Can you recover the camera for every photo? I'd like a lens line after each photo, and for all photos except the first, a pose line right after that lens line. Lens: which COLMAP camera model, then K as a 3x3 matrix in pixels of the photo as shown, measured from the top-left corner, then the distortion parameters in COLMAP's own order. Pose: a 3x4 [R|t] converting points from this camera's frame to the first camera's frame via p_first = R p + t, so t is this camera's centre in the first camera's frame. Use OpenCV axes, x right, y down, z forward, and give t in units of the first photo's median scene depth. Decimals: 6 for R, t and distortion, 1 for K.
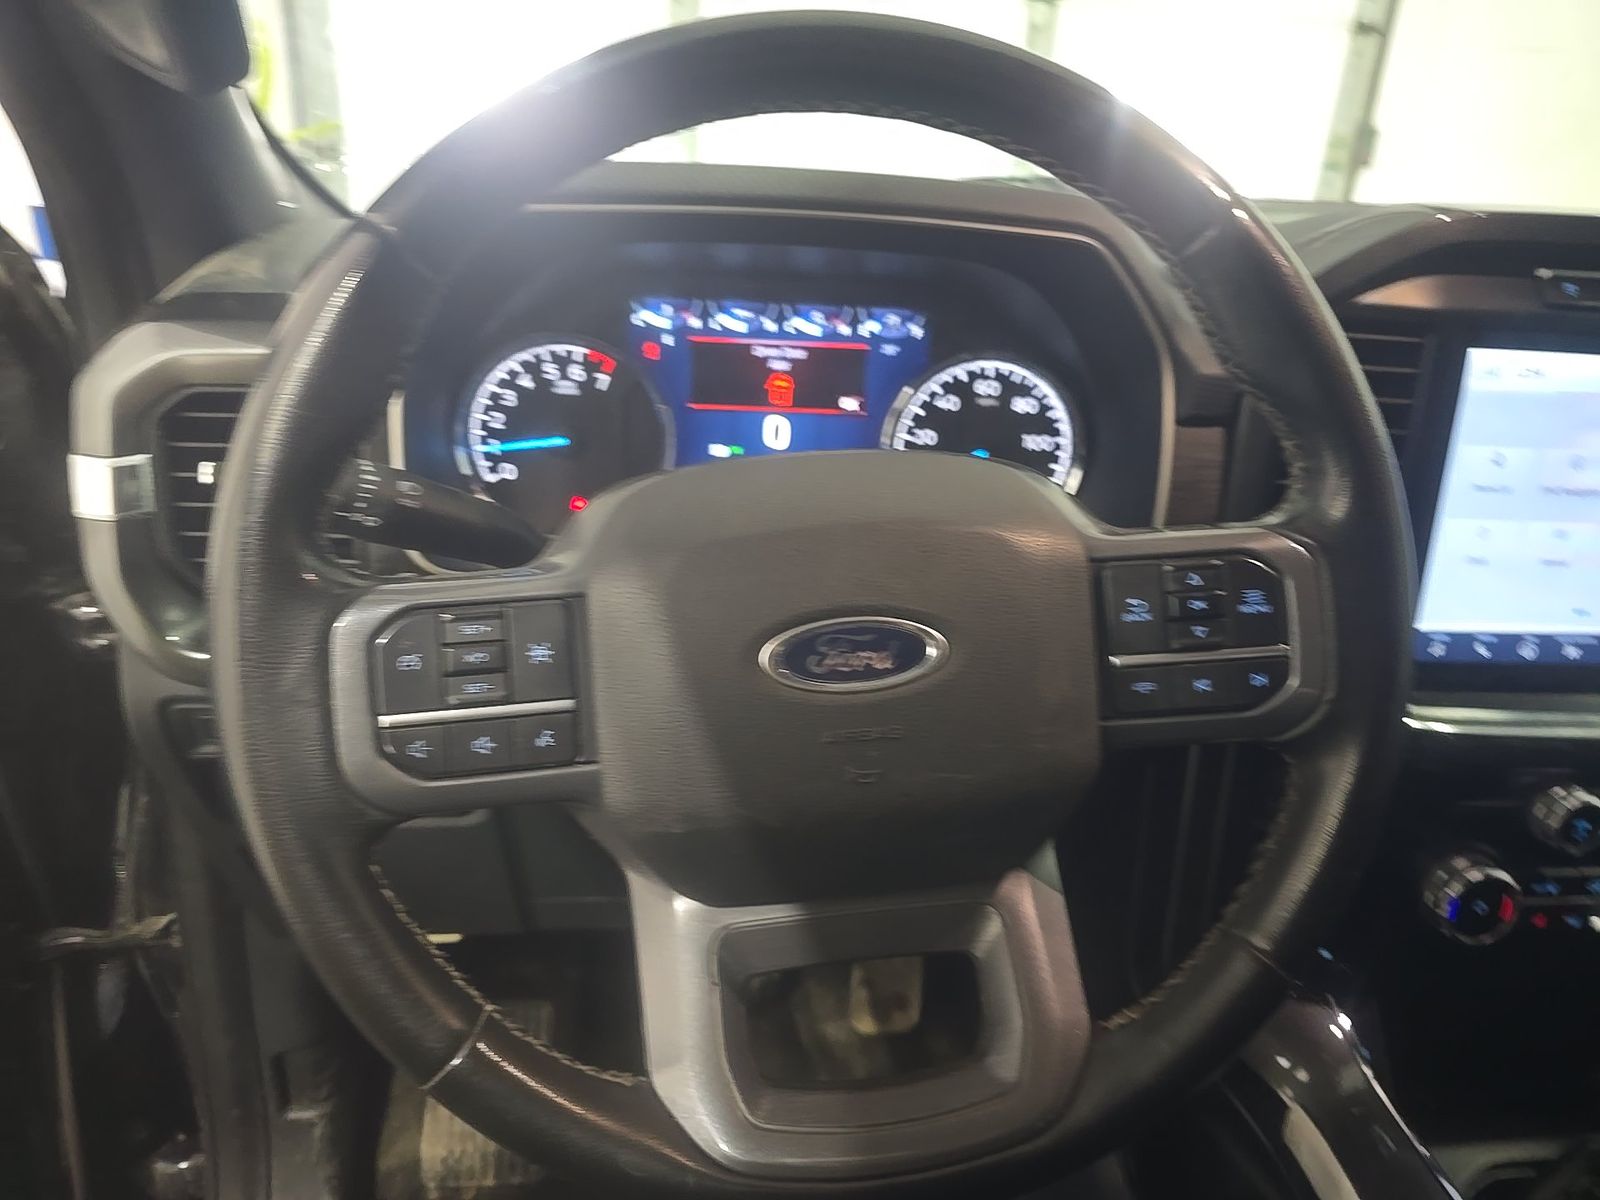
lens RADIAL K [[1115.1, 0, 800.0], [0, 1115.1, 600.0], [0, 0, 1]] dist [0.039399, -0.048210]
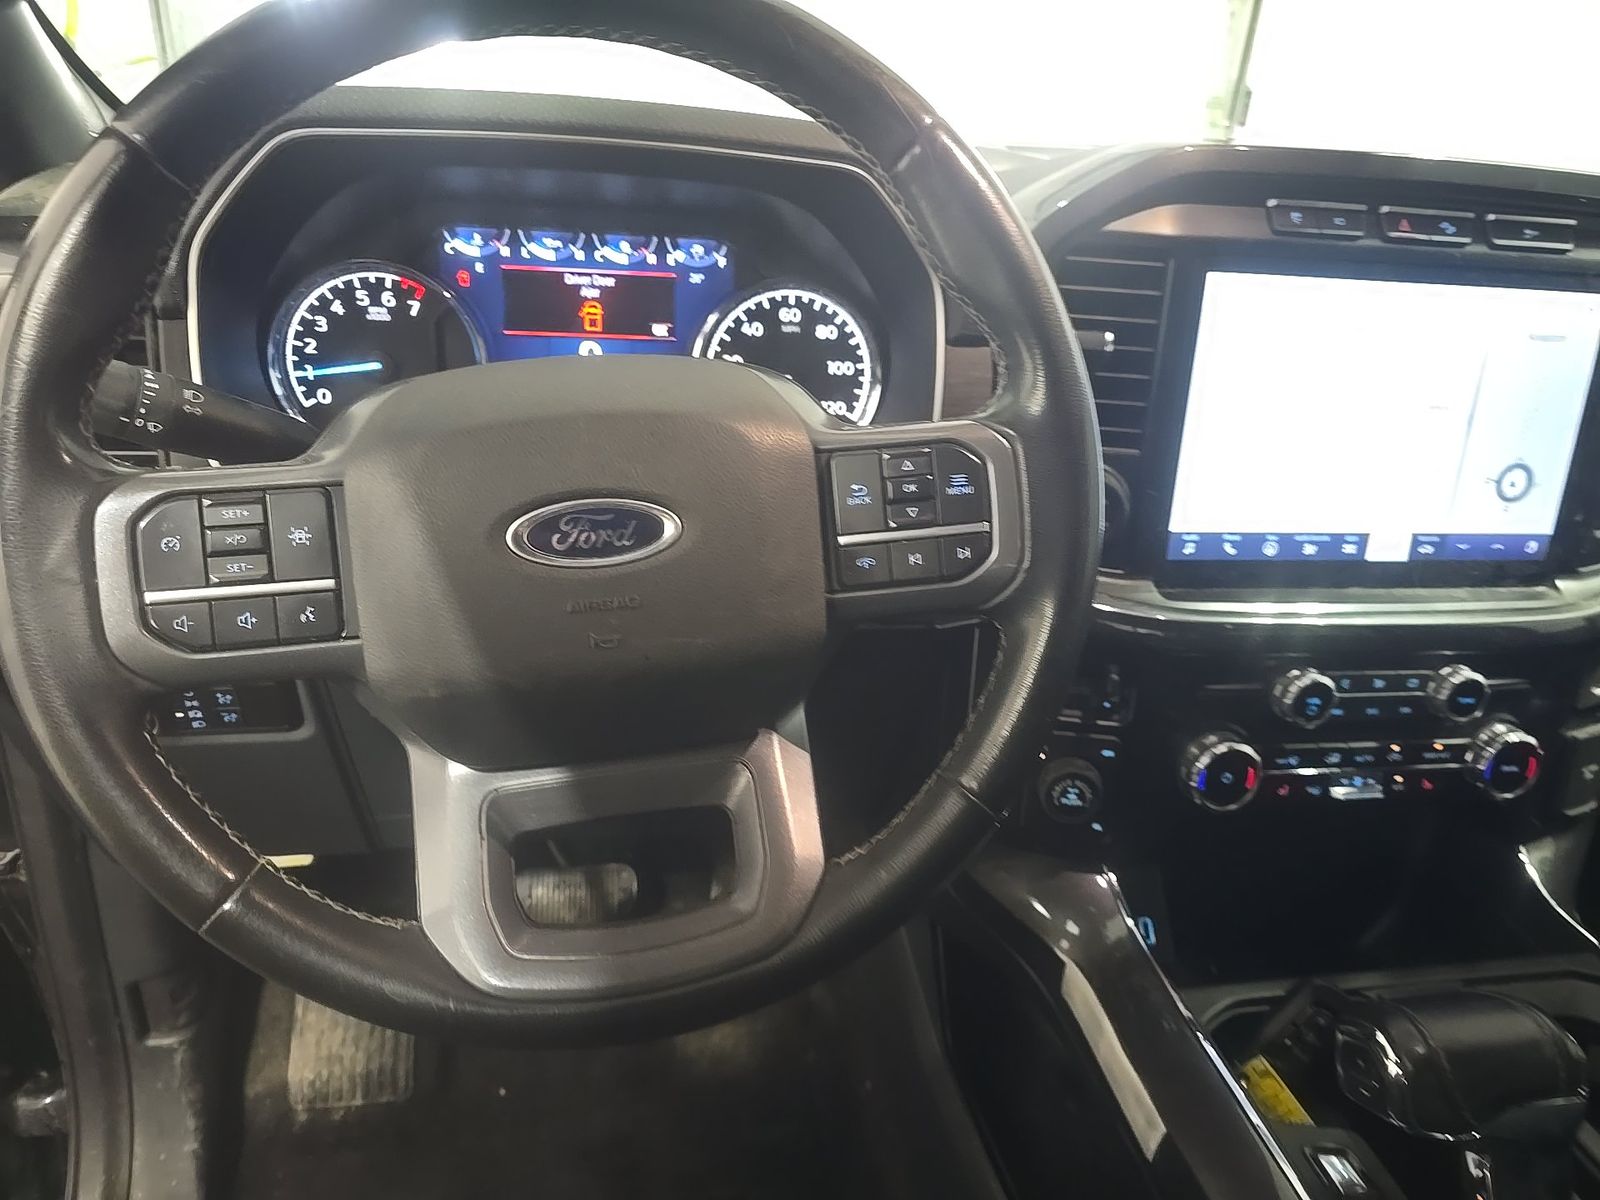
lens RADIAL K [[1115.1, 0, 800.0], [0, 1115.1, 600.0], [0, 0, 1]] dist [0.039399, -0.048210]
pose [[0.996827, -0.022787, 0.076268, 0.094296], [0.020186, 0.999194, 0.034707, 0.046015], [-0.076997, -0.033058, 0.996483, -0.070409]]
